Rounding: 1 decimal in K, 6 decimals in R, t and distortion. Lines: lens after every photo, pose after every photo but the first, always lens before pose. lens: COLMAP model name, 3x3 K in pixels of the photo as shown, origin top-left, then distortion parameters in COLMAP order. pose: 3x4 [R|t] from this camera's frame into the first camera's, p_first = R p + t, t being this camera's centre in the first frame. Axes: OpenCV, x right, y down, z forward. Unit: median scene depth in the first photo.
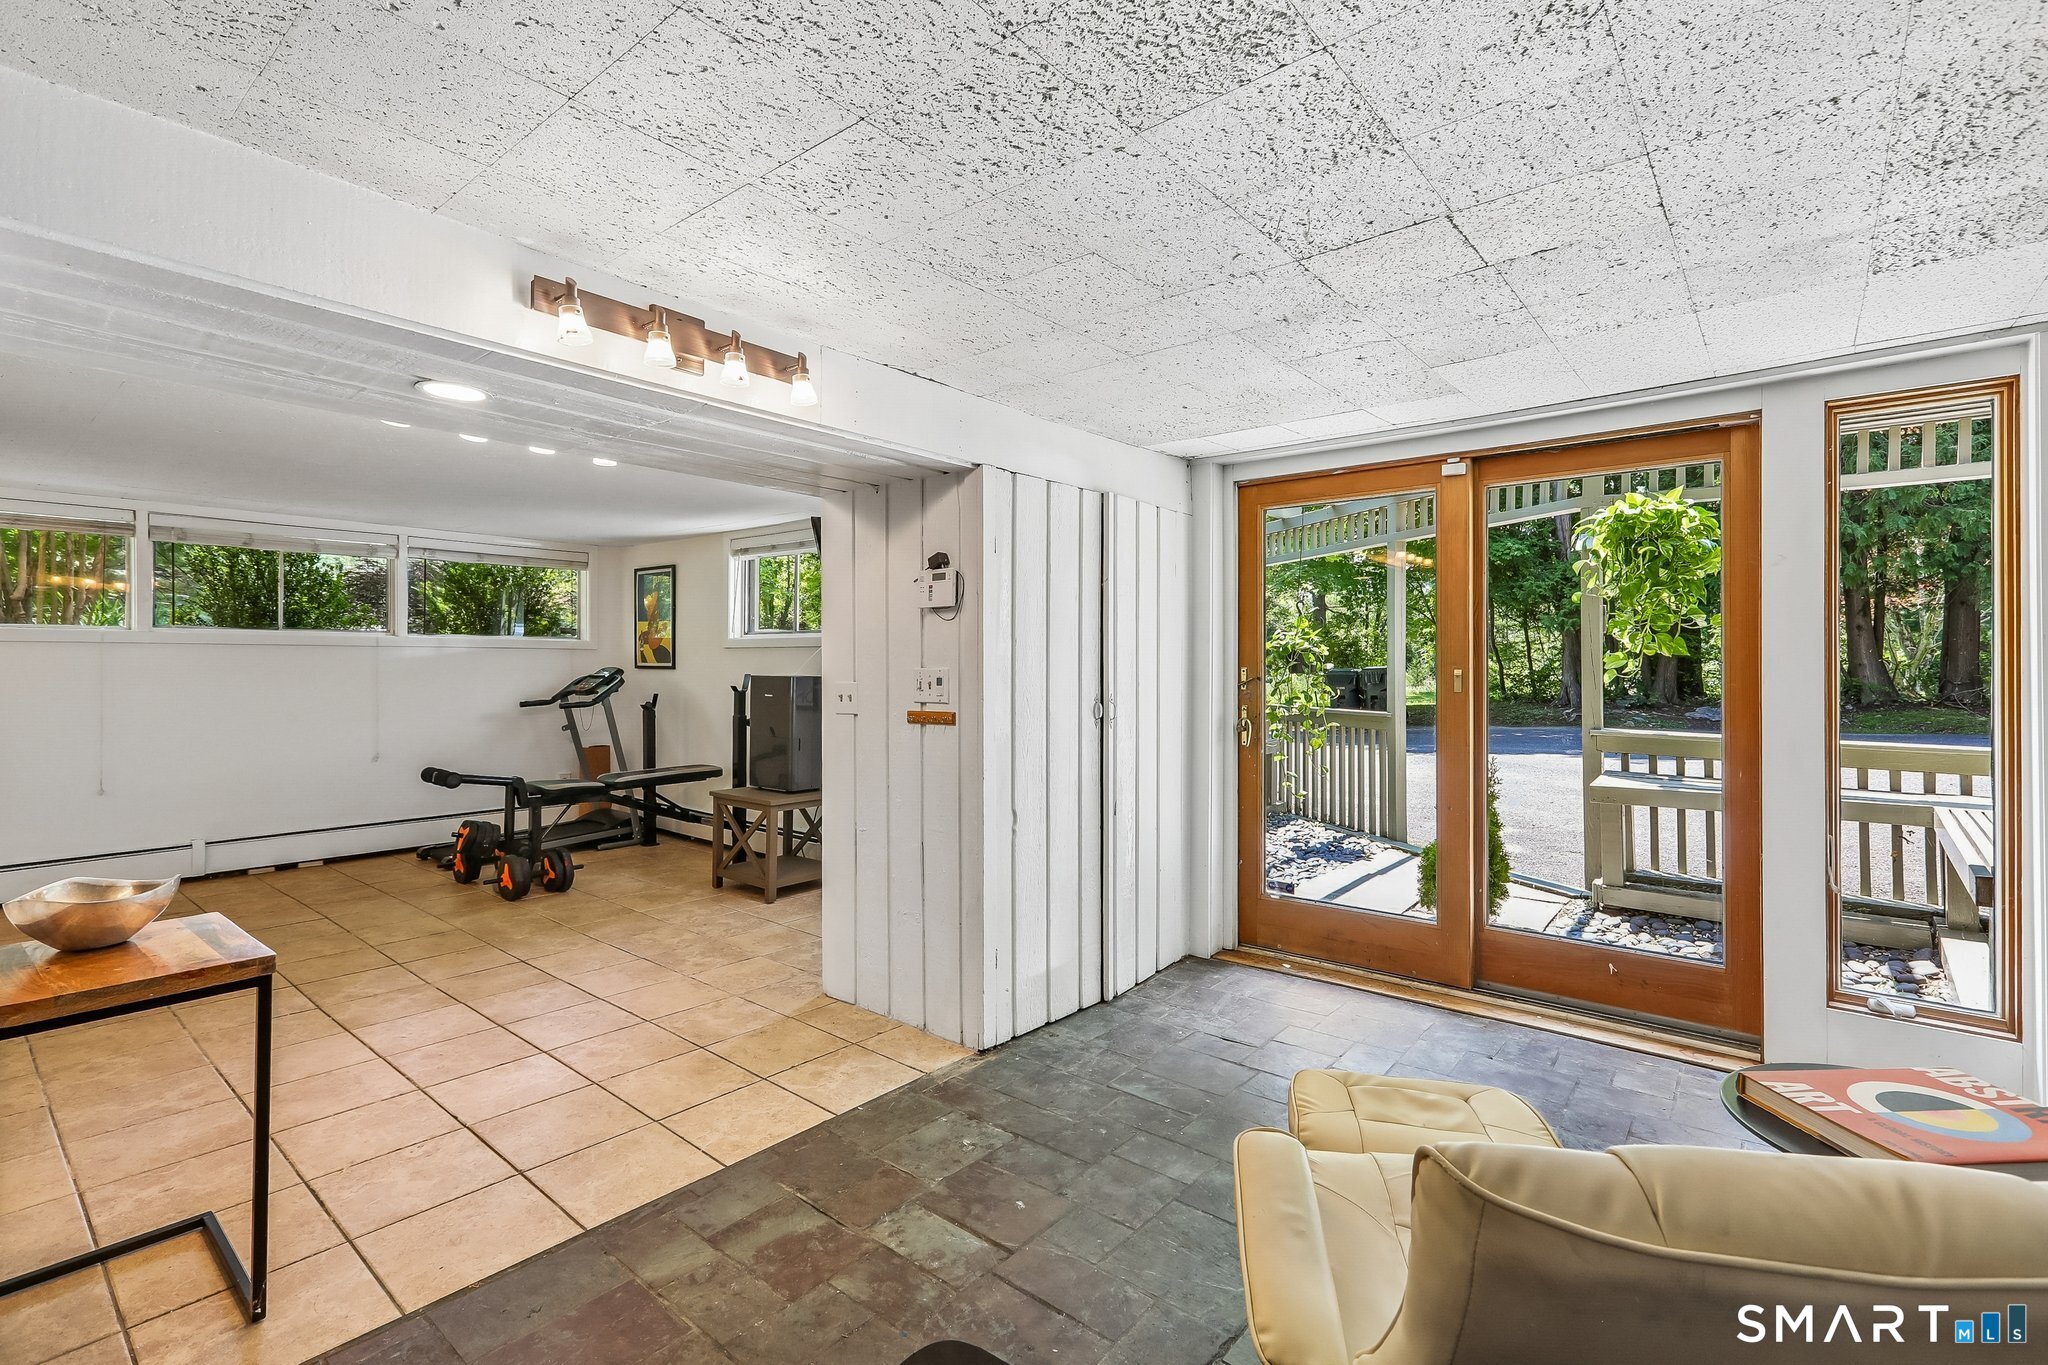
lens RADIAL K [[926.3, 0, 1028.1], [0, 926.3, 662.5], [0, 0, 1]] dist [0.003101, 0.000952]
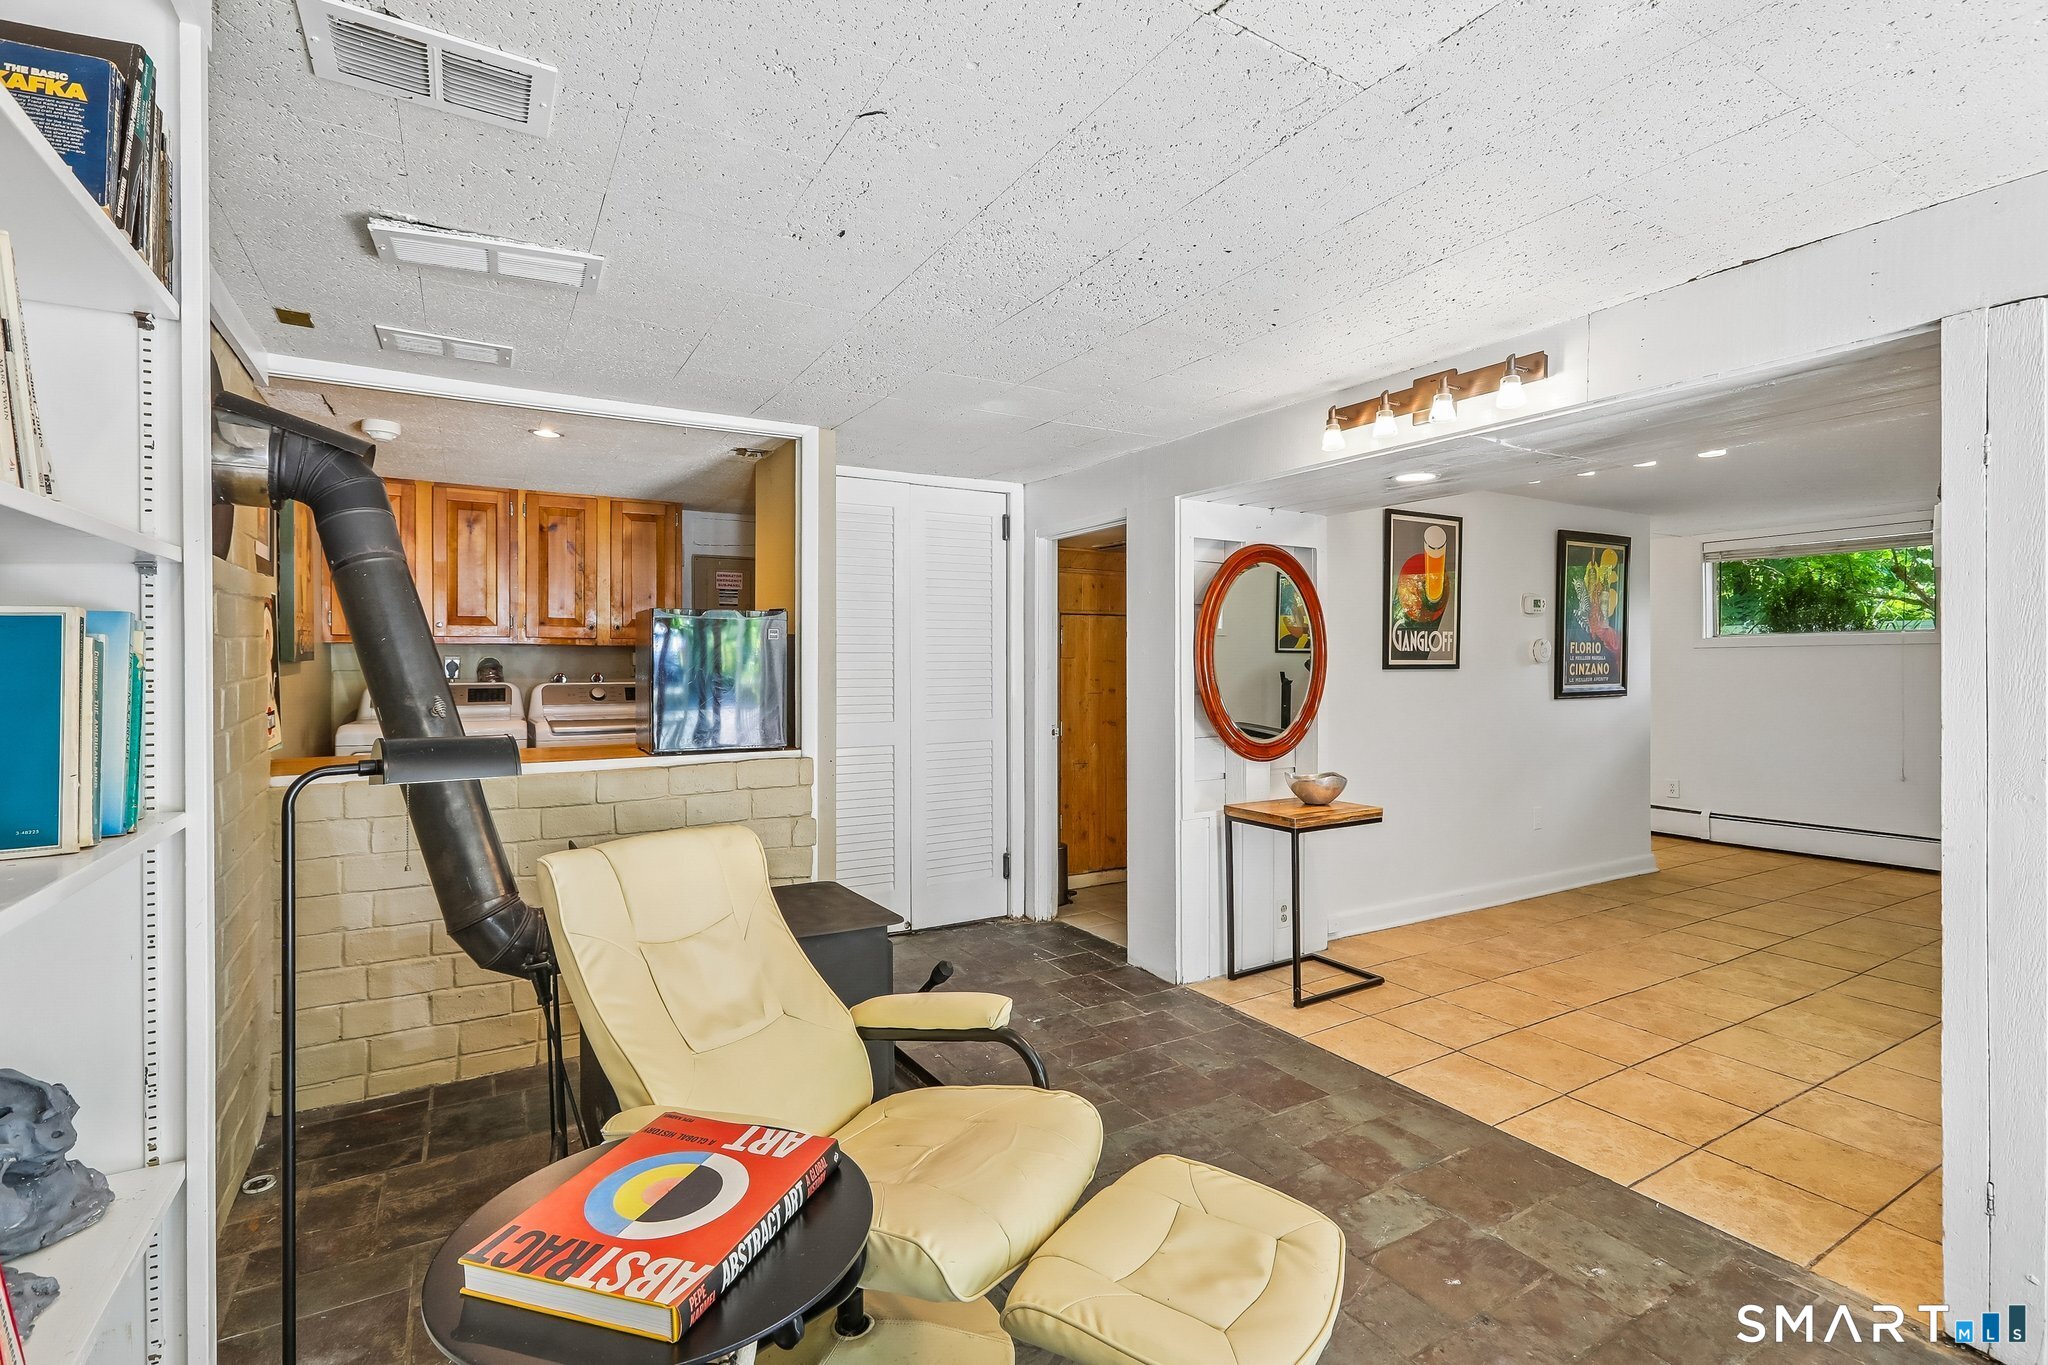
lens RADIAL K [[926.3, 0, 1028.1], [0, 926.3, 662.5], [0, 0, 1]] dist [0.003101, 0.000952]
pose [[-0.324990, -0.000922, -0.945717, 0.917008], [0.005103, 0.999983, -0.002729, -0.001844], [0.945704, -0.005713, -0.324980, 0.871941]]
